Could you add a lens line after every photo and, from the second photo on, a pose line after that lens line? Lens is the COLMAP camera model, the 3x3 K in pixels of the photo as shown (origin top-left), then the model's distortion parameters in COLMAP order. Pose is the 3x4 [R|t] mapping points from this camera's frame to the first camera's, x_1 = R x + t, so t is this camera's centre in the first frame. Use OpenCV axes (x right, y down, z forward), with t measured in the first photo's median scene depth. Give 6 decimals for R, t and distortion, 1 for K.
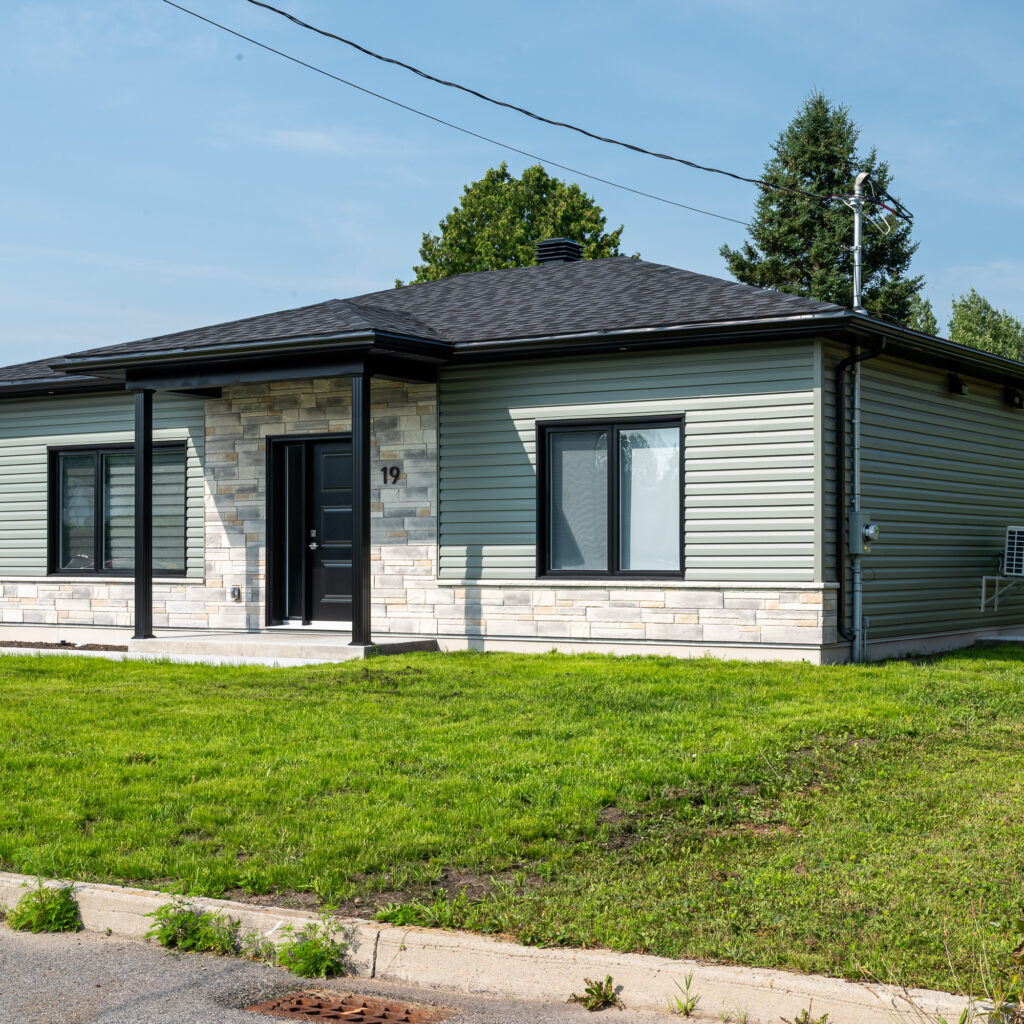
lens RADIAL K [[1756.7, 0, 512.0], [0, 1756.7, 512.0], [0, 0, 1]] dist [-0.026334, -0.132100]
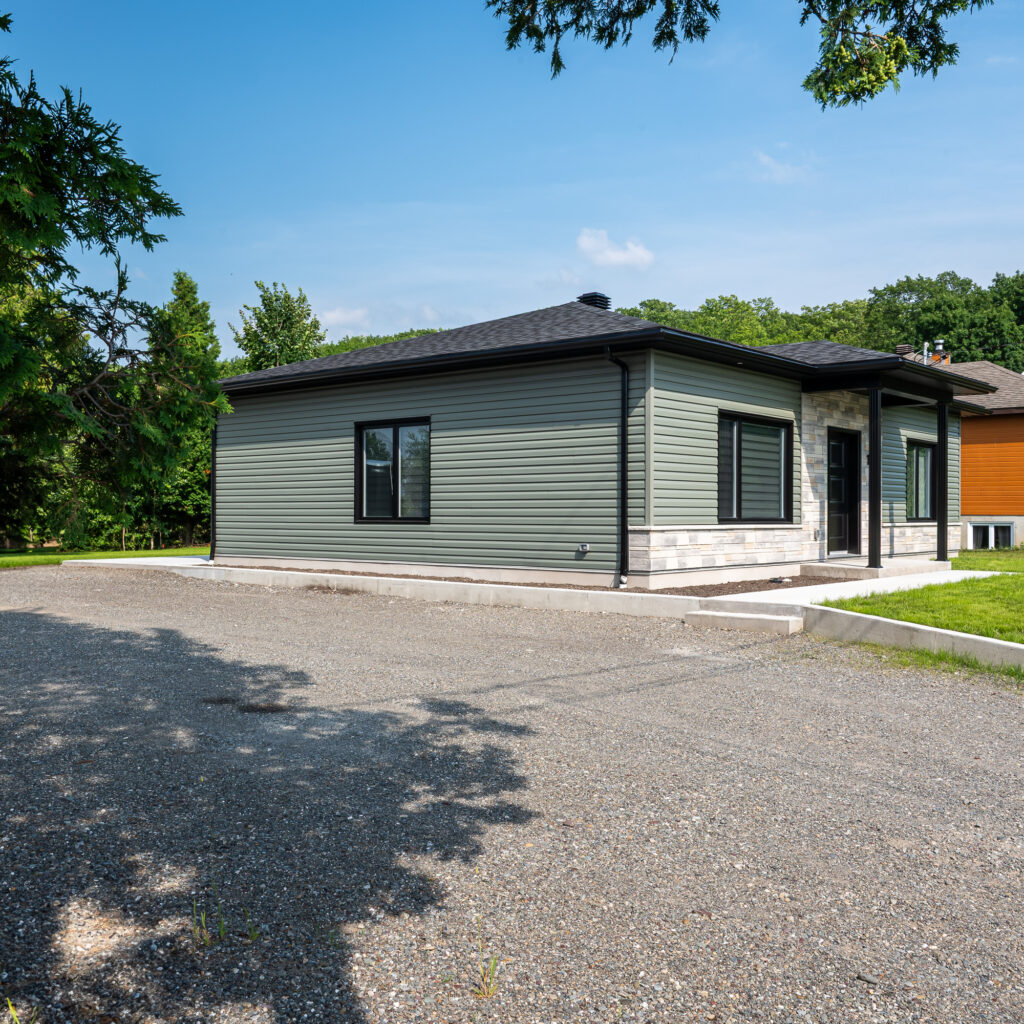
lens RADIAL K [[1107.3, 0, 512.0], [0, 1107.3, 512.0], [0, 0, 1]] dist [-0.011459, -0.005876]
pose [[0.120528, 0.001547, 0.992709, -1.091508], [-0.032638, 0.999464, 0.002405, 0.034700], [-0.992173, -0.032690, 0.120514, 1.159371]]
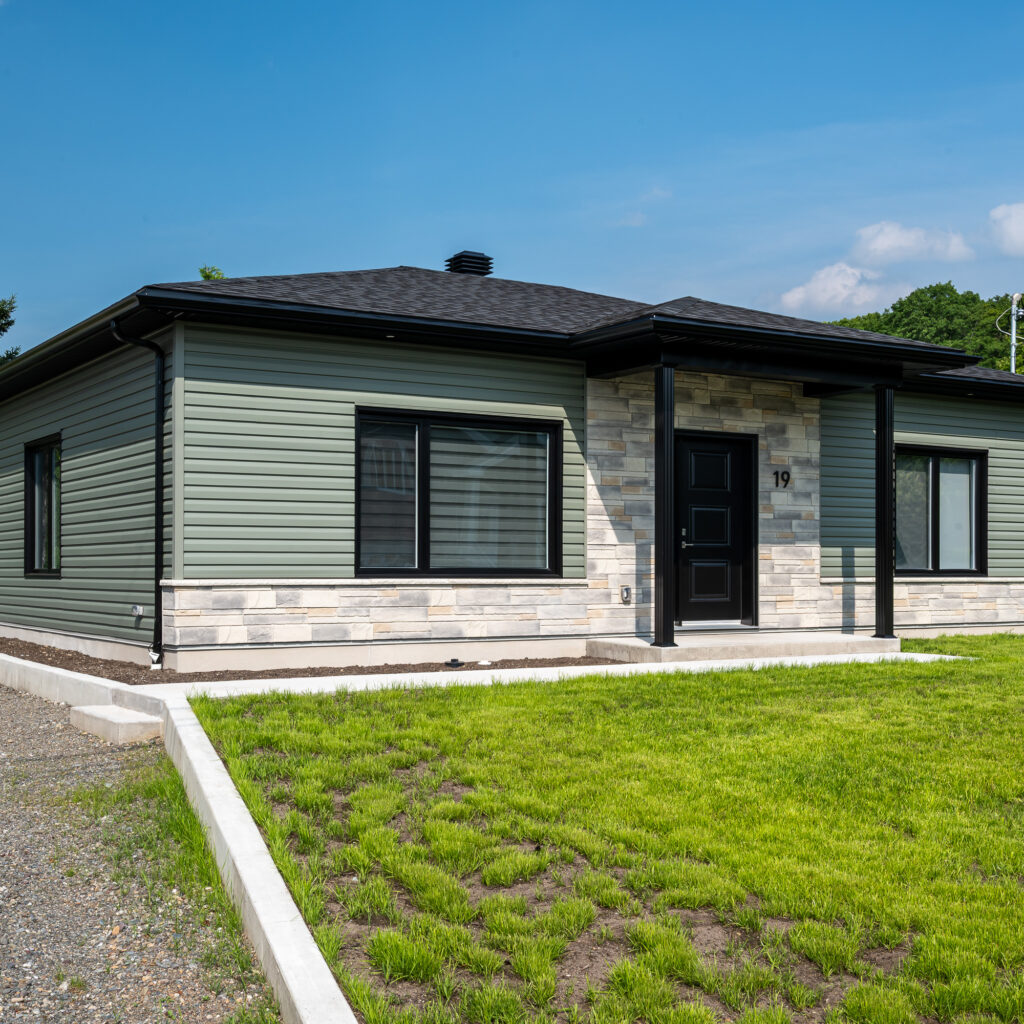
lens RADIAL K [[1407.7, 0, 511.1], [0, 1407.7, 550.7], [0, 0, 1]] dist [-0.000519, -0.015552]
pose [[0.422986, 0.012483, 0.906050, -0.869648], [-0.027640, 0.999618, -0.000869, 0.026221], [-0.905715, -0.024676, 0.423169, 0.758070]]
